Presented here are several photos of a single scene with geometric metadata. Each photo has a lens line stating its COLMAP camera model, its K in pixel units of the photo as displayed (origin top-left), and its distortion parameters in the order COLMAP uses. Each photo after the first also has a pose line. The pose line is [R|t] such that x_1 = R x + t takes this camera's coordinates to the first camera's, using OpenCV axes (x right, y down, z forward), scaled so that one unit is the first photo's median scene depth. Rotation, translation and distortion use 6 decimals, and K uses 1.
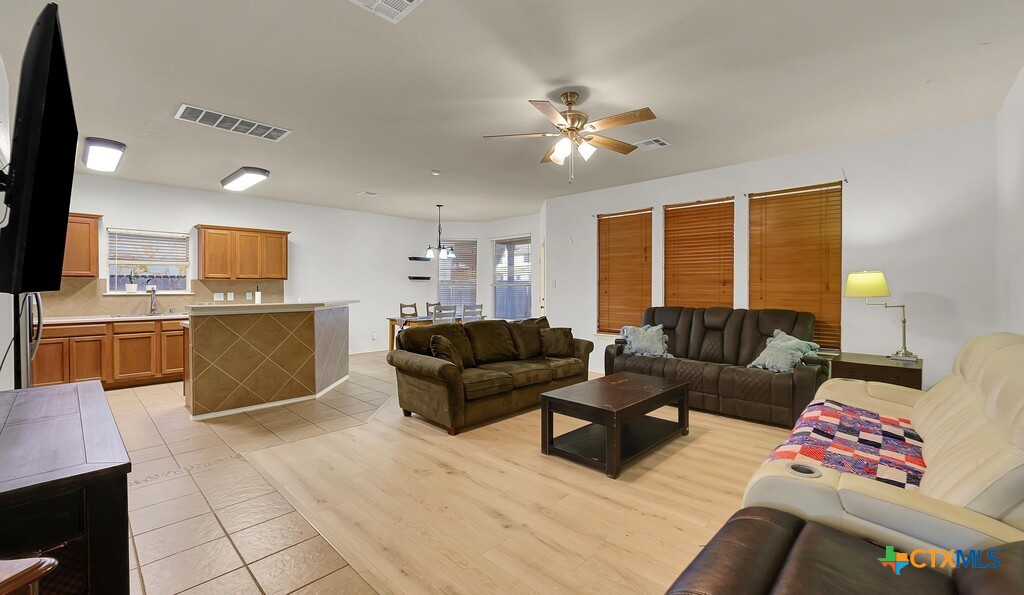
lens RADIAL K [[418.8, 0, 516.6], [0, 418.8, 293.3], [0, 0, 1]] dist [-0.000606, -0.000386]
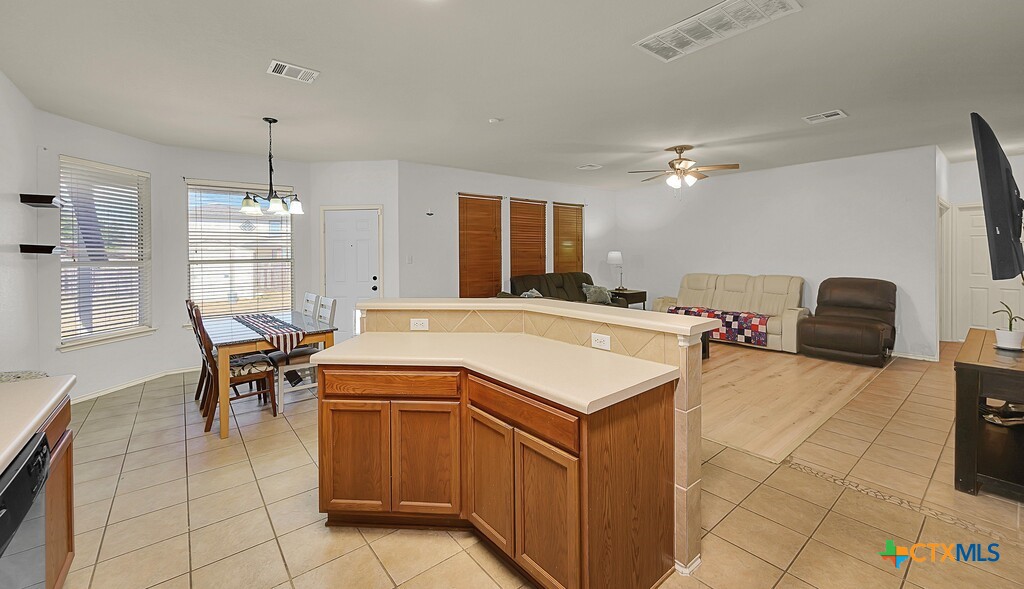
lens RADIAL K [[413.9, 0, 514.1], [0, 413.9, 252.8], [0, 0, 1]] dist [-0.006575, 0.000180]
pose [[0.128610, -0.000438, 0.991695, -0.879643], [0.023124, 0.999729, -0.002558, -0.034177], [-0.991426, 0.023261, 0.128586, 0.795215]]
